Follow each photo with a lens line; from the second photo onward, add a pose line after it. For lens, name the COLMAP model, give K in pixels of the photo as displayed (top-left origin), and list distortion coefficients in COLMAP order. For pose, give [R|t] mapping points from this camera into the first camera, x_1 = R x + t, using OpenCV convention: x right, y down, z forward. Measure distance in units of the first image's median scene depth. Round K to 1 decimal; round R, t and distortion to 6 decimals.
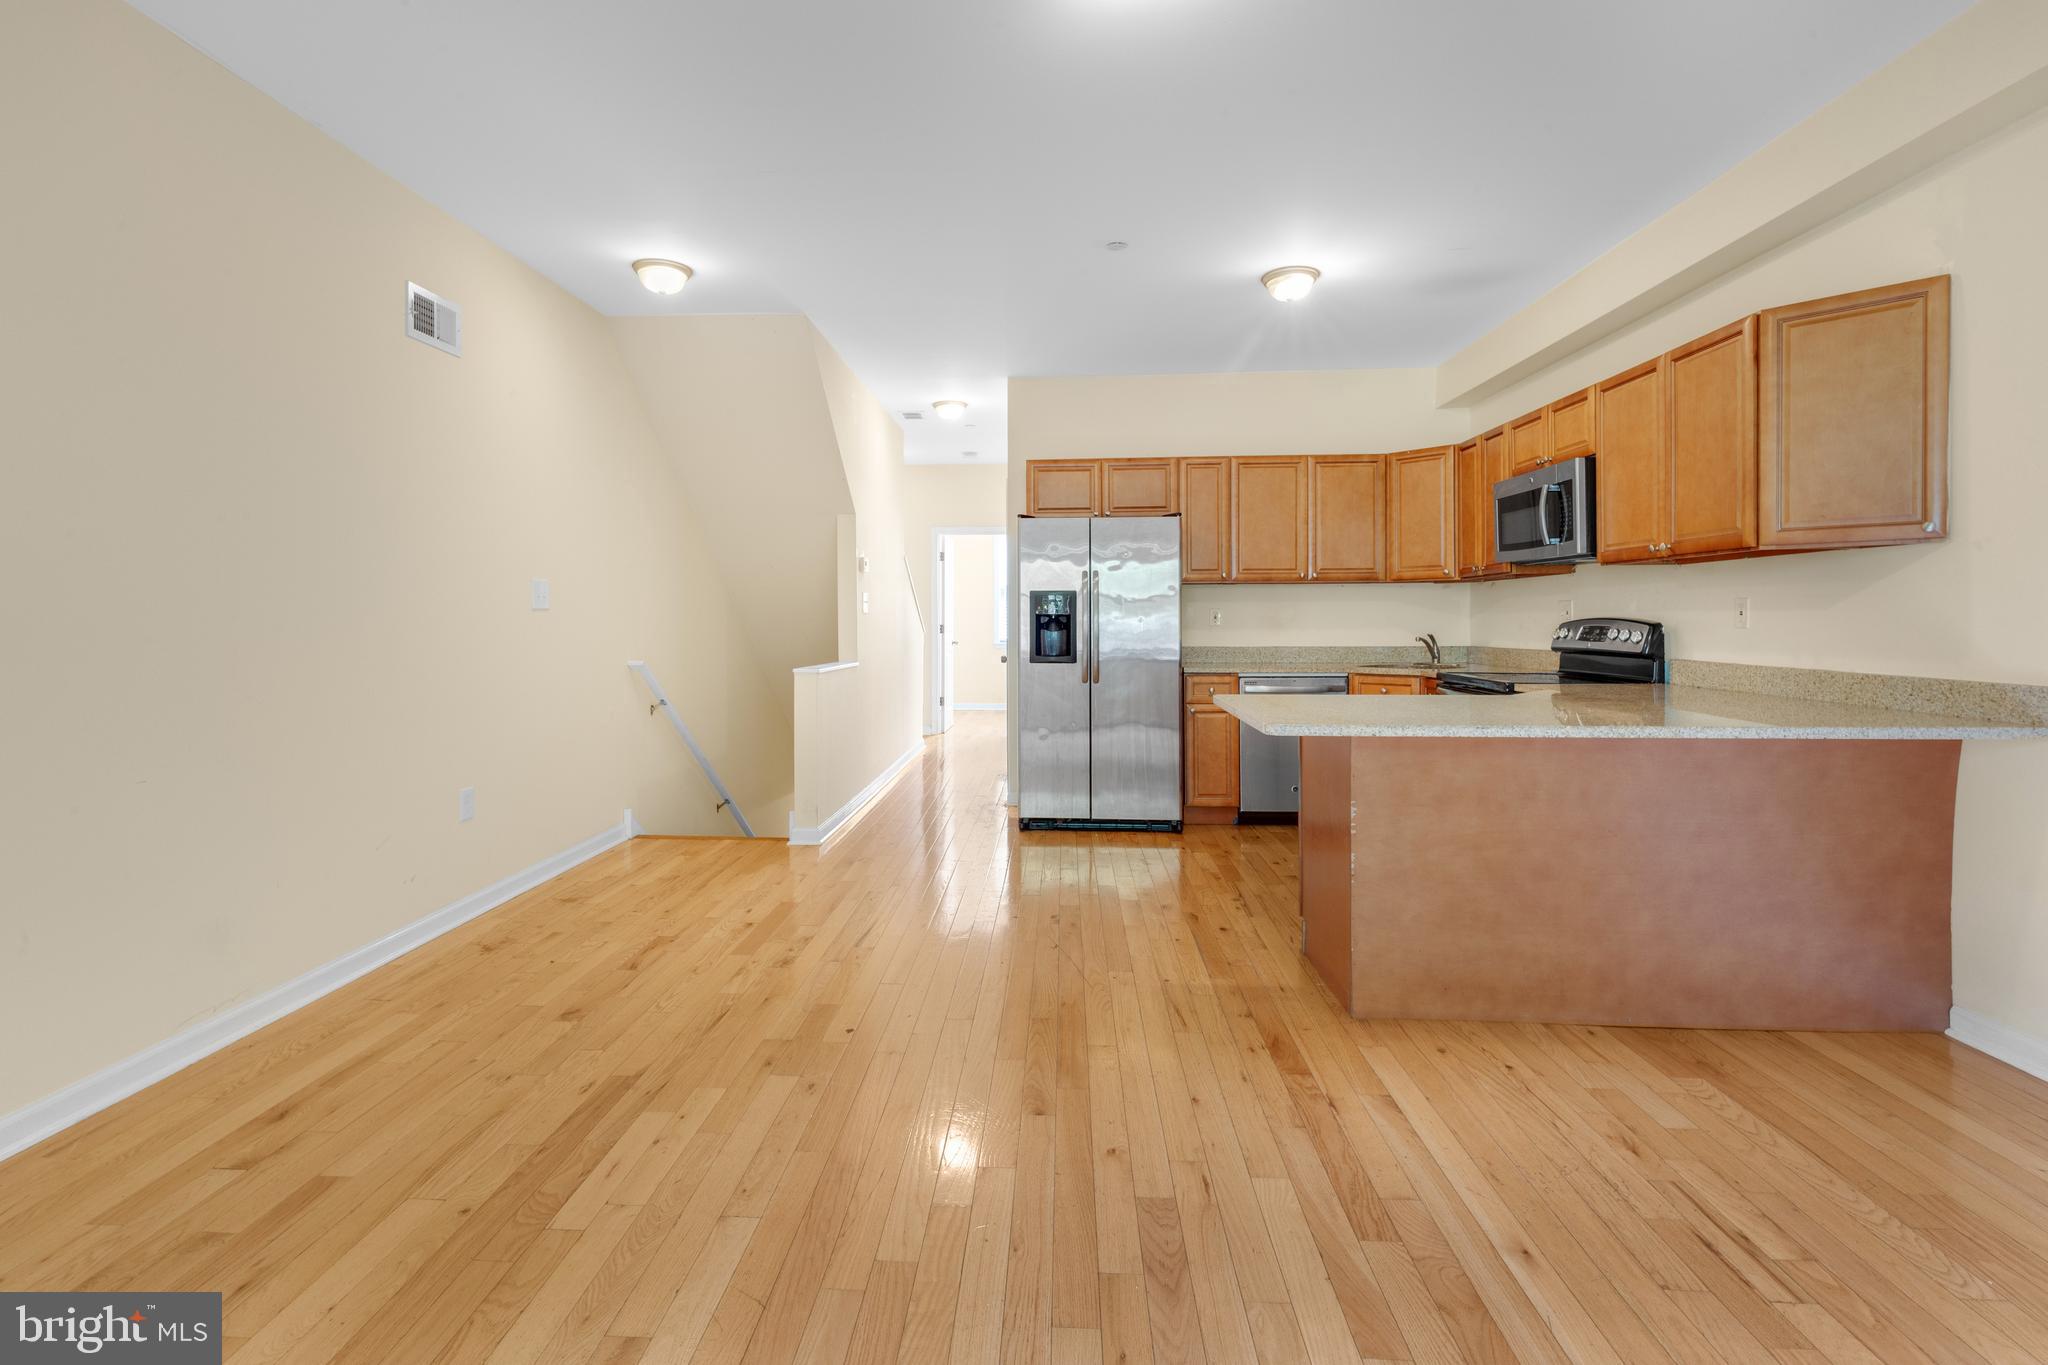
lens RADIAL K [[937.3, 0, 1012.6], [0, 937.3, 621.2], [0, 0, 1]] dist [0.001147, -0.000736]
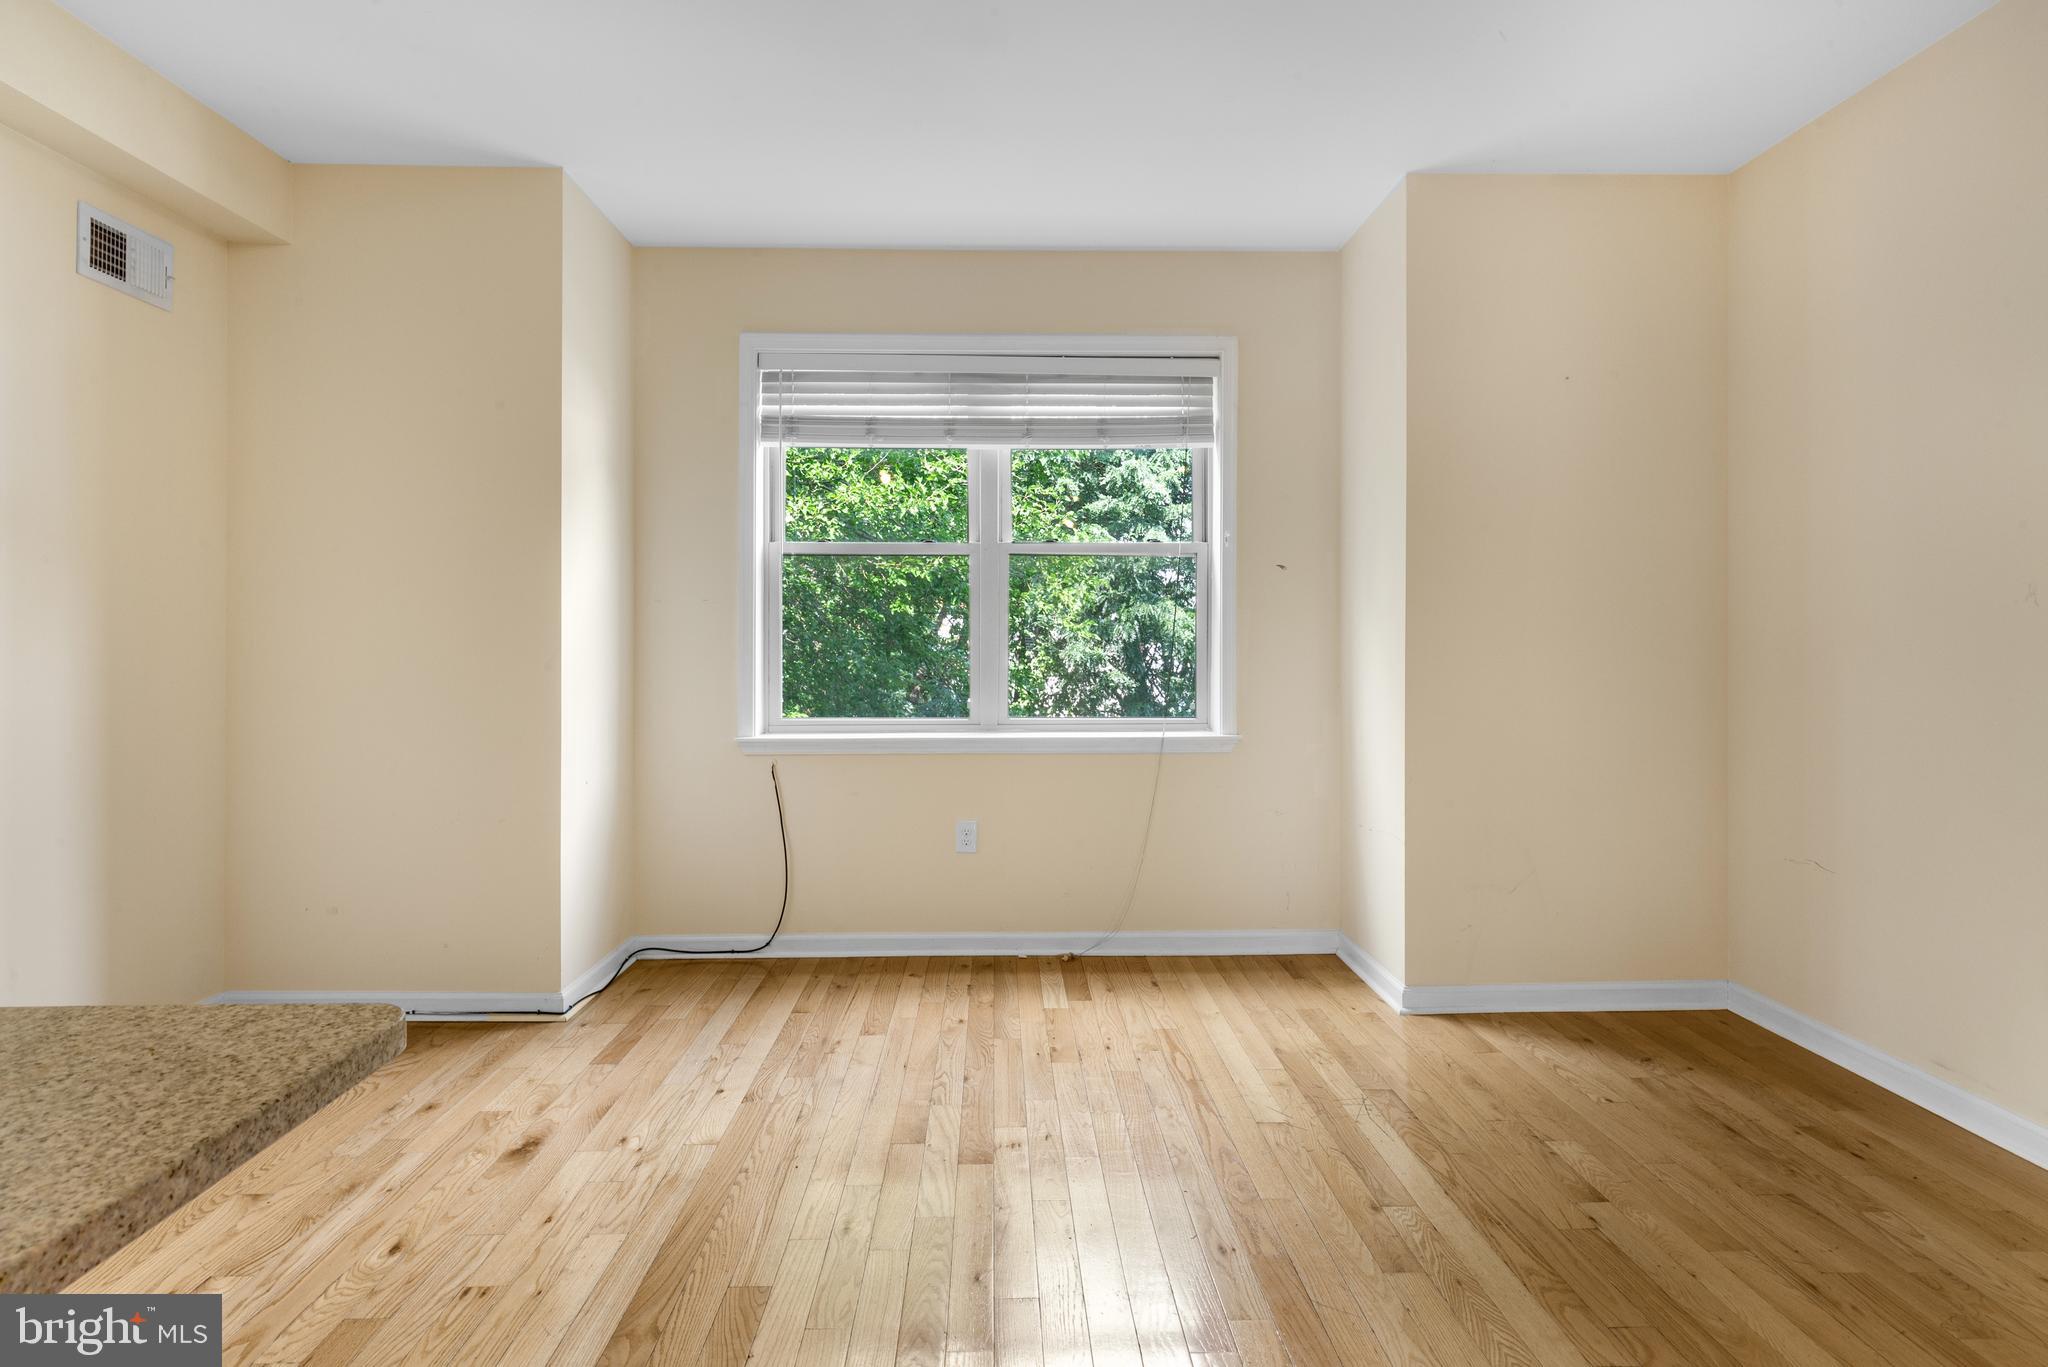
lens RADIAL K [[965.5, 0, 1015.3], [0, 965.5, 647.5], [0, 0, 1]] dist [-0.001359, 0.002042]
pose [[-0.996286, 0.003275, -0.086047, 0.078078], [0.002068, 0.999898, 0.014108, -0.012855], [0.086084, 0.013878, -0.996191, 1.022302]]
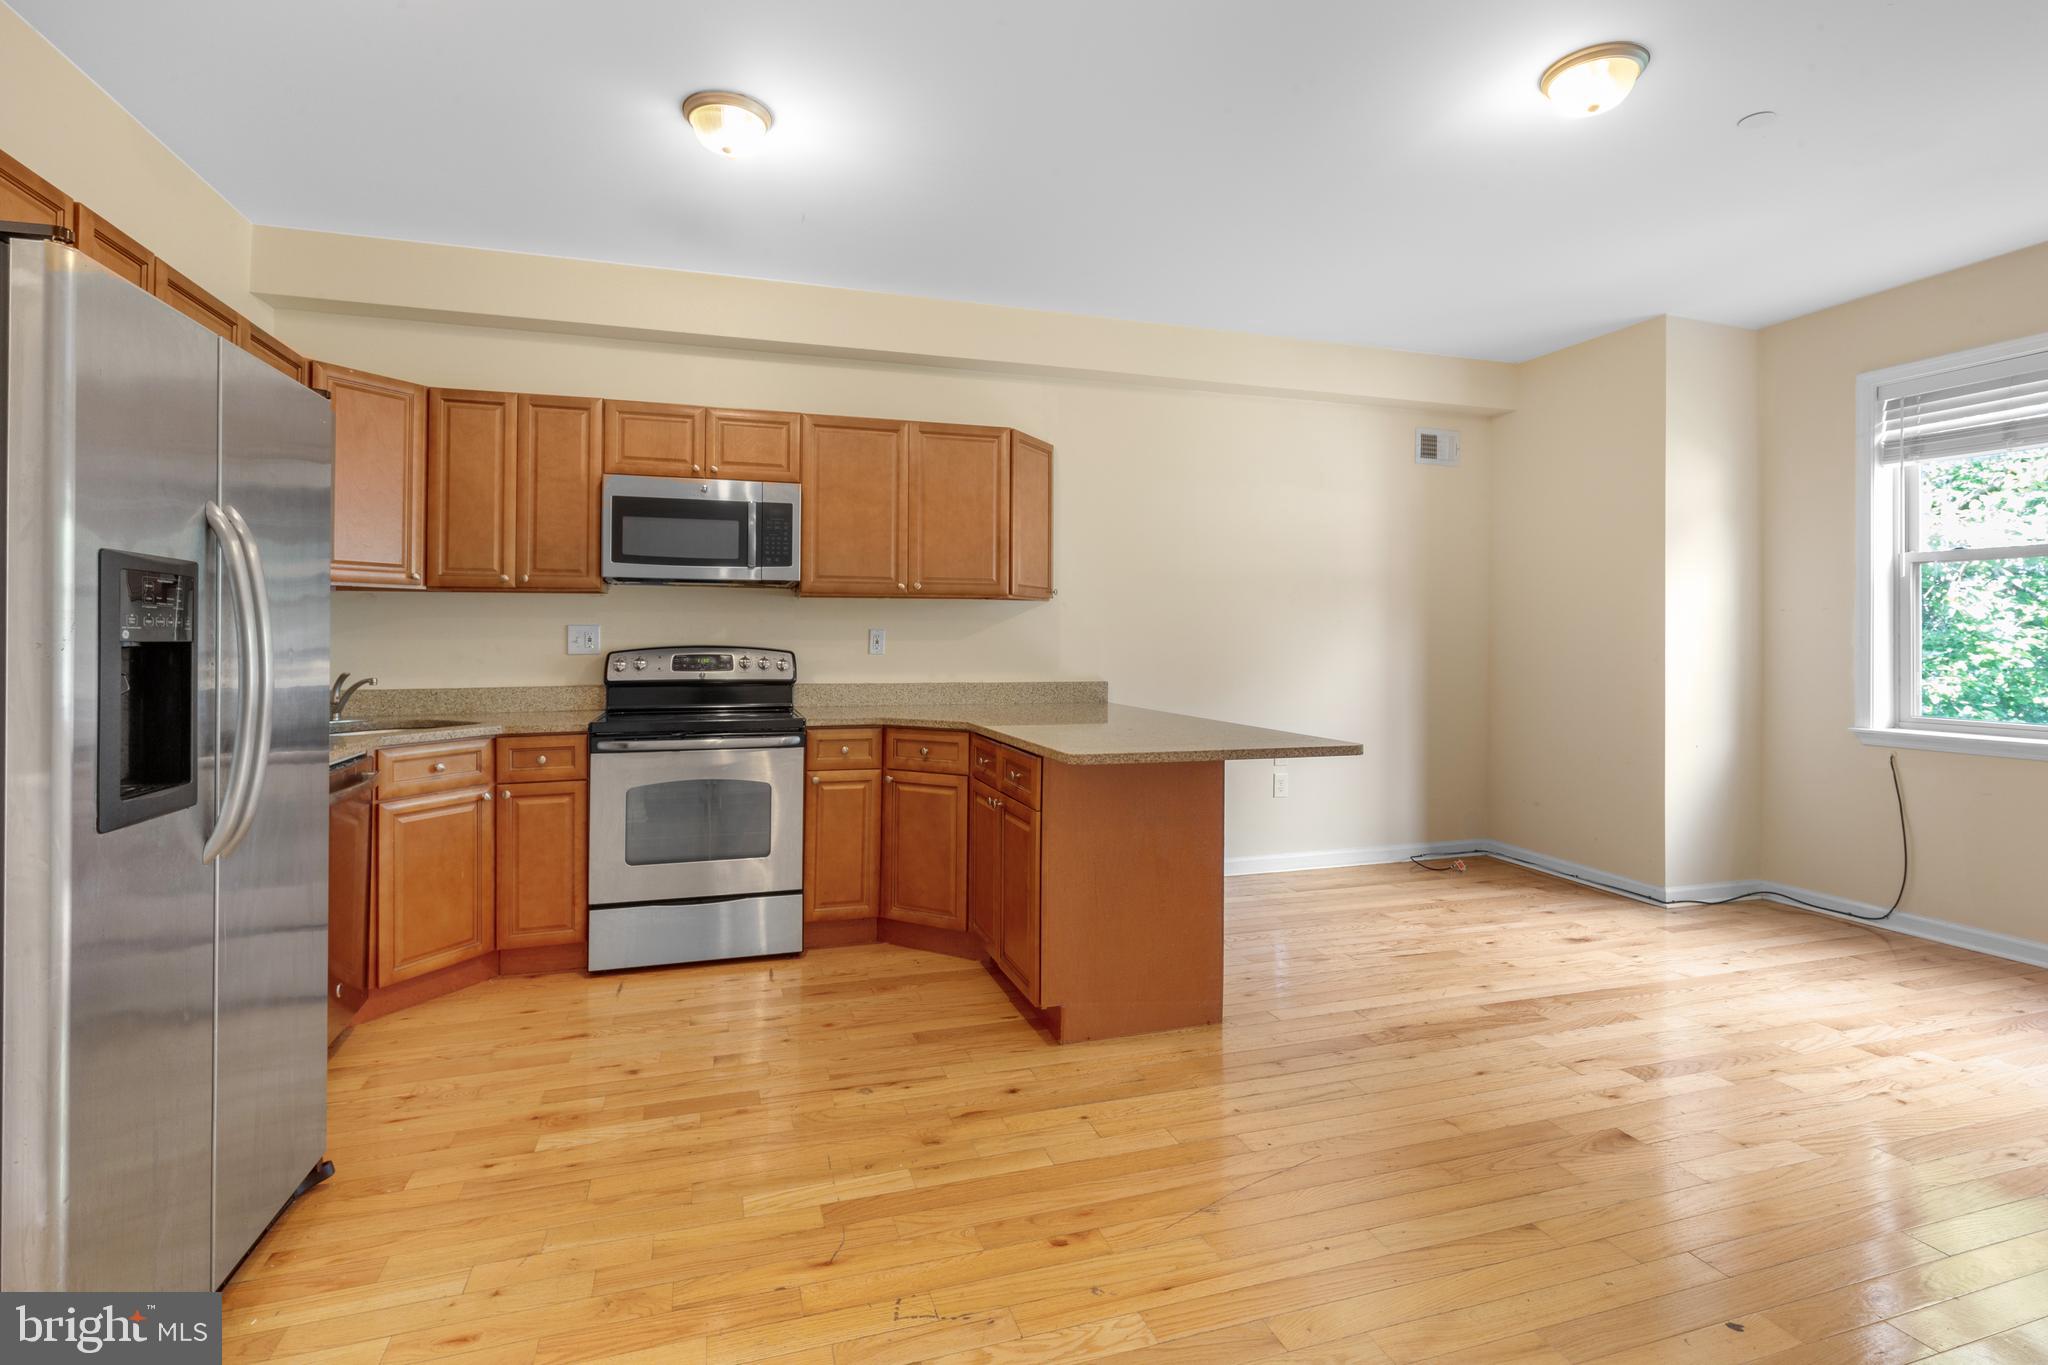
lens RADIAL K [[965.5, 0, 995.9], [0, 965.5, 624.5], [0, 0, 1]] dist [-0.001359, 0.002042]
pose [[-0.344692, 0.013433, 0.938620, -0.504016], [0.001674, 0.999905, -0.013696, -0.014464], [-0.938714, -0.003150, -0.344681, 1.388137]]
